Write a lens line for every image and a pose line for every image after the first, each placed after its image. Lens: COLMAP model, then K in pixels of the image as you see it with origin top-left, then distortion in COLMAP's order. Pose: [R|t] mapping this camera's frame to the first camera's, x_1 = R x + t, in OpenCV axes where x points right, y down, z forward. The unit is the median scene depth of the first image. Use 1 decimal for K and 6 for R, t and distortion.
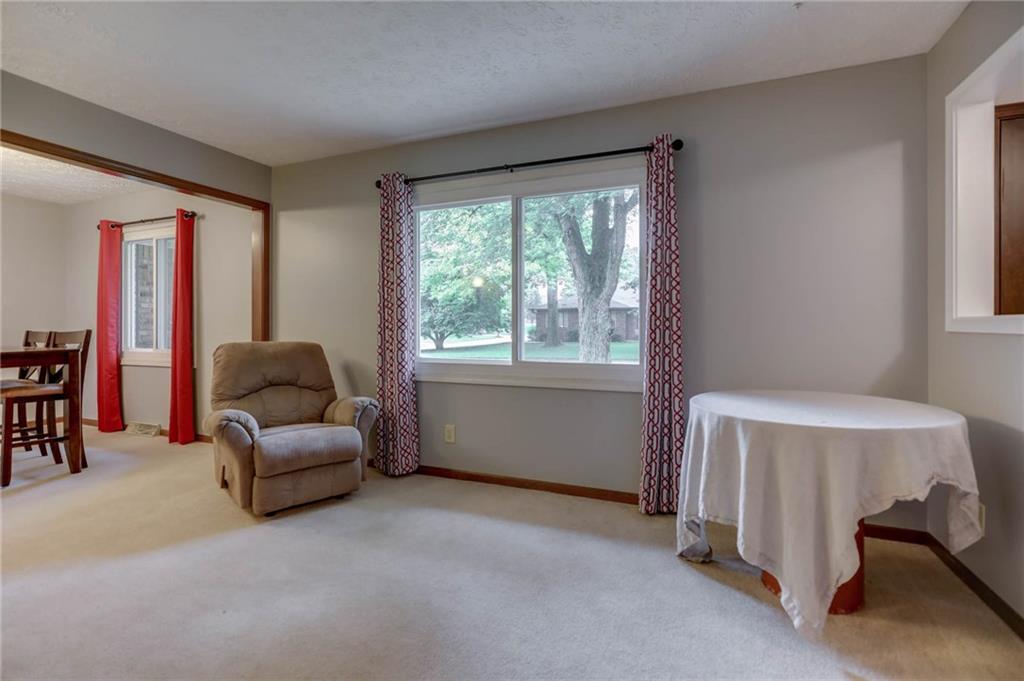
lens RADIAL K [[468.1, 0, 513.0], [0, 468.1, 325.6], [0, 0, 1]] dist [-0.019719, 0.007962]
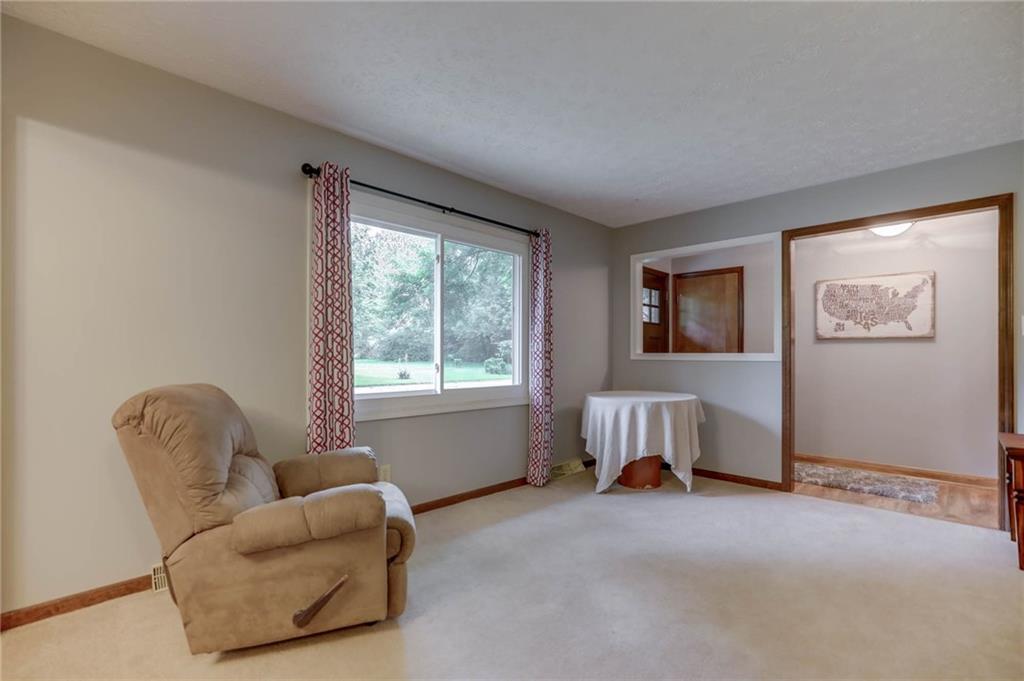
lens RADIAL K [[468.1, 0, 515.9], [0, 468.1, 351.1], [0, 0, 1]] dist [-0.019719, 0.007962]
pose [[0.379392, 0.007170, 0.925208, -0.905156], [-0.008854, 0.999952, -0.004119, -0.009068], [-0.925194, -0.006630, 0.379437, 0.426428]]
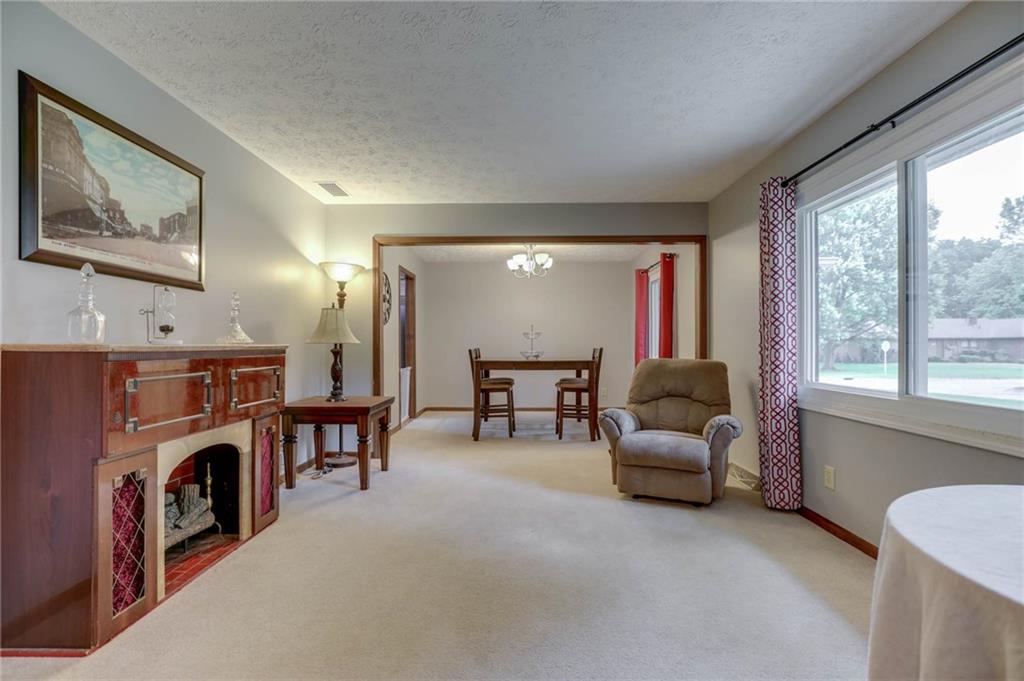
lens RADIAL K [[468.1, 0, 513.9], [0, 468.1, 346.3], [0, 0, 1]] dist [-0.019719, 0.007962]
pose [[0.370096, 0.001827, -0.928992, 0.426632], [0.006467, 0.999969, 0.004543, -0.004860], [0.928971, -0.007689, 0.370073, 0.194861]]
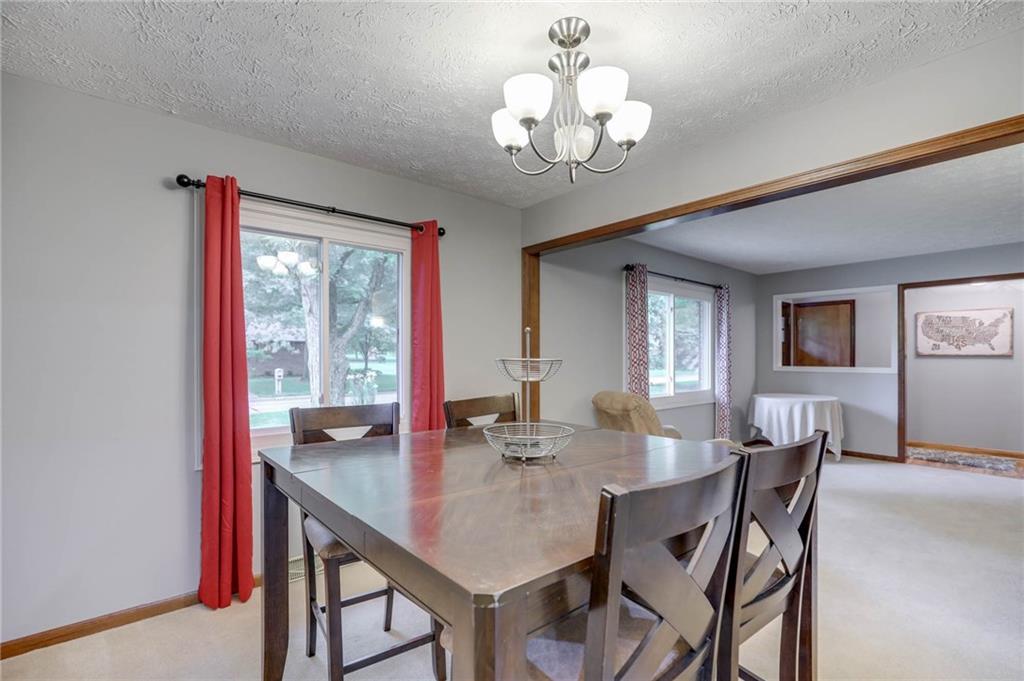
lens RADIAL K [[468.1, 0, 514.8], [0, 468.1, 355.4], [0, 0, 1]] dist [-0.019719, 0.007962]
pose [[0.457541, -0.000106, 0.889189, -1.697264], [-0.004278, 0.999988, 0.002320, -0.057392], [-0.889178, -0.004865, 0.457535, 0.714845]]
